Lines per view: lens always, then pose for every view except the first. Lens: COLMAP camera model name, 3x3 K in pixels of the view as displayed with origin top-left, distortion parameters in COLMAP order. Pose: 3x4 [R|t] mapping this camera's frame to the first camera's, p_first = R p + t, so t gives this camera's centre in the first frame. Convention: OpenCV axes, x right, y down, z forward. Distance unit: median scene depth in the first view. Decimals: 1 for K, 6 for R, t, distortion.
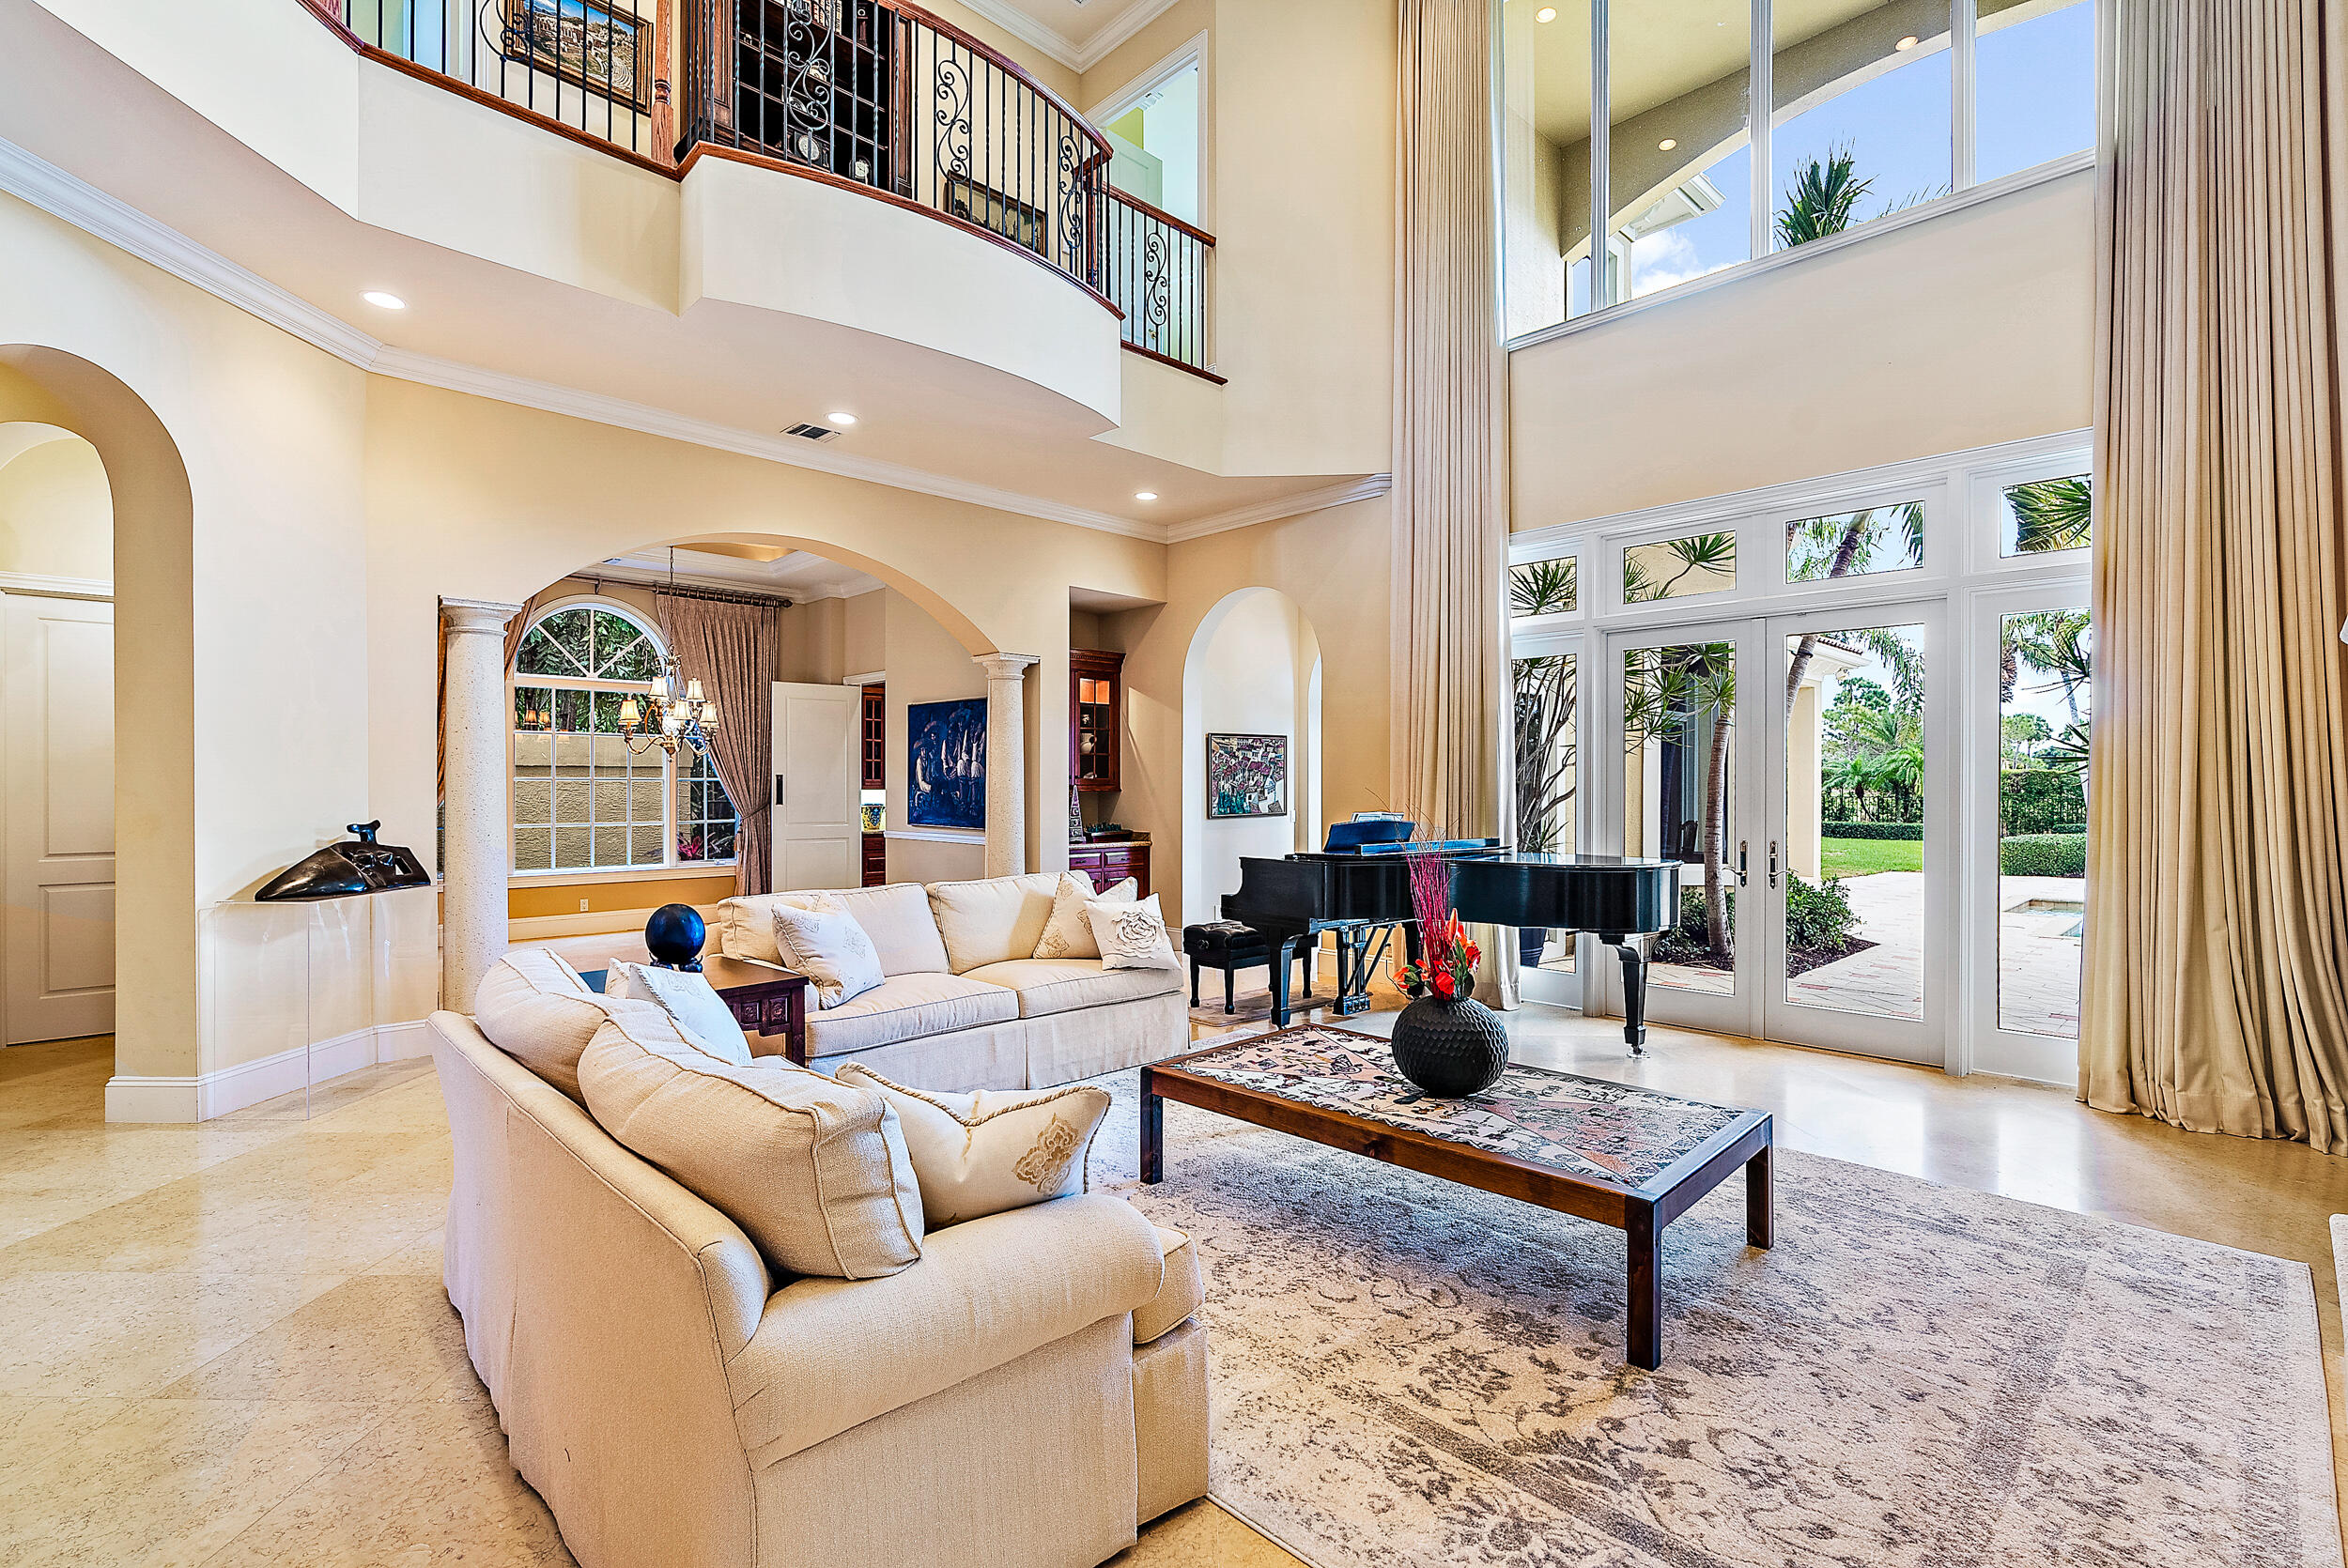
lens RADIAL K [[1034.1, 0, 1174.0], [0, 1034.1, 784.0], [0, 0, 1]] dist [0.000480, 0.000080]
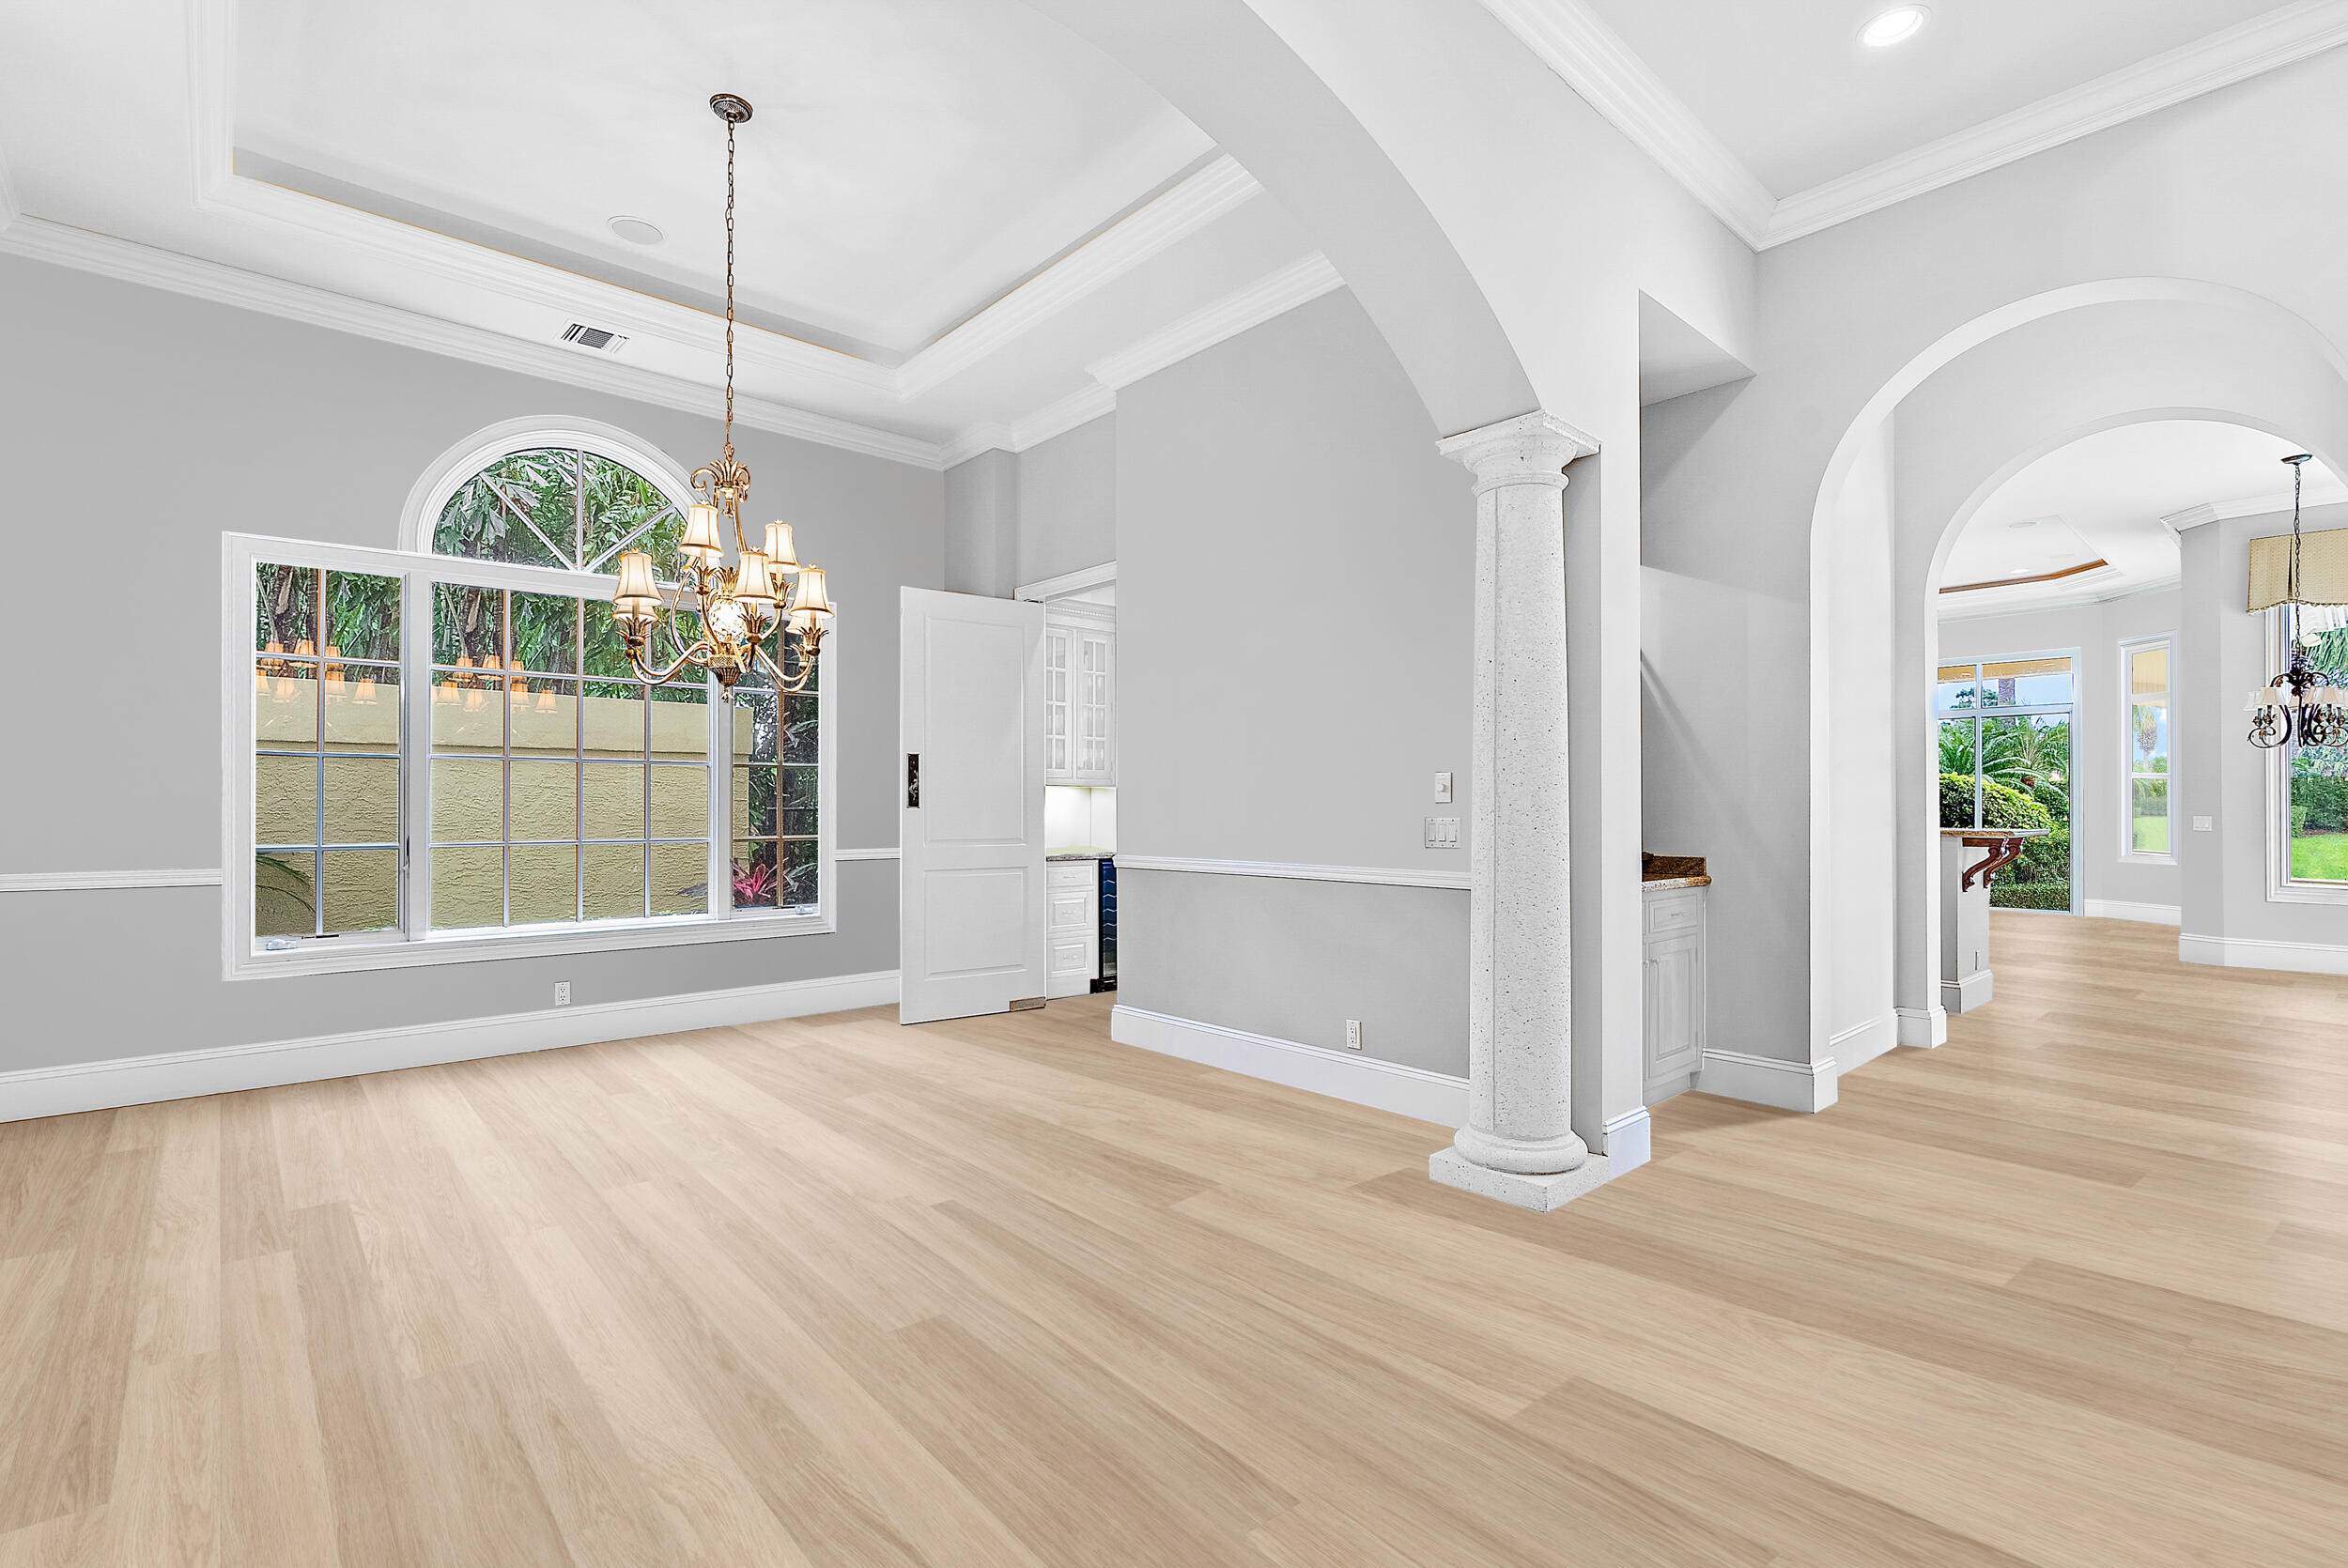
lens RADIAL K [[1052.5, 0, 1169.3], [0, 1052.5, 803.6], [0, 0, 1]] dist [0.000241, 0.000384]
pose [[0.999081, 0.002680, -0.042779, -0.226799], [-0.002731, 0.999996, -0.001138, 0.018518], [0.042776, 0.001254, 0.999084, 0.454668]]
